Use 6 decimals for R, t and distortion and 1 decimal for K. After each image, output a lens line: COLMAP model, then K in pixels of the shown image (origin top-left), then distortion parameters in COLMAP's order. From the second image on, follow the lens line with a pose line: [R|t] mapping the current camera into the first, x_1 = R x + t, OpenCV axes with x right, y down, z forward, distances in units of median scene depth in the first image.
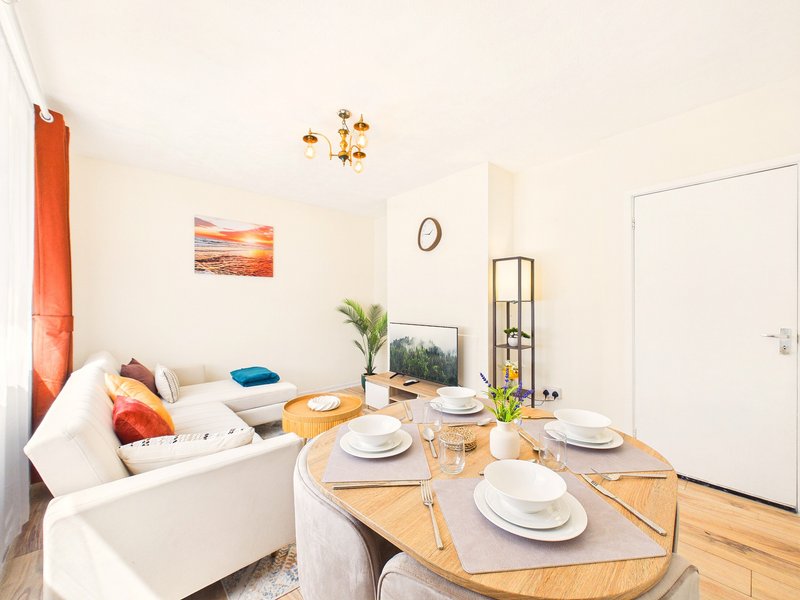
lens RADIAL K [[323.1, 0, 401.6], [0, 323.1, 300.0], [0, 0, 1]] dist [0.000921, -0.001096]
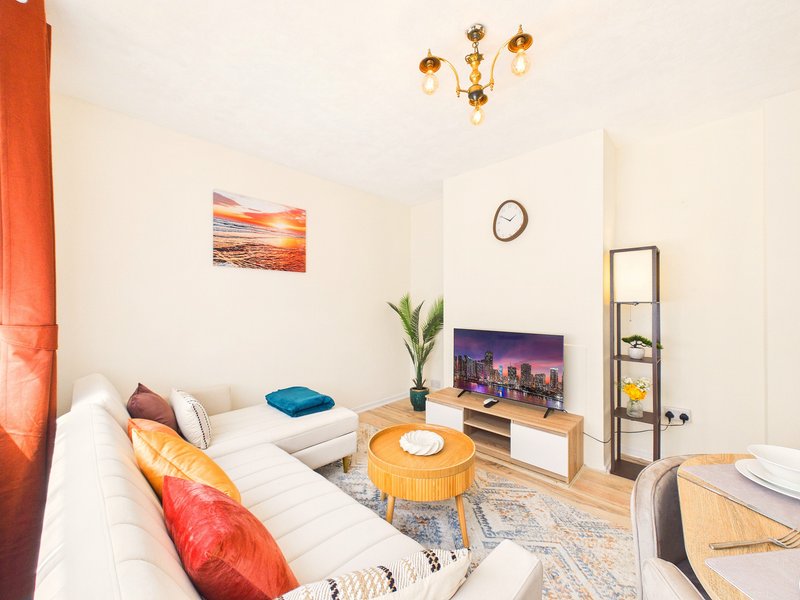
lens RADIAL K [[323.1, 0, 401.9], [0, 323.1, 300.9], [0, 0, 1]] dist [0.000921, -0.001096]
pose [[0.997498, 0.001520, 0.070680, -0.260137], [-0.001428, 0.999998, -0.001358, 0.001467], [-0.070682, 0.001254, 0.997498, 0.215270]]
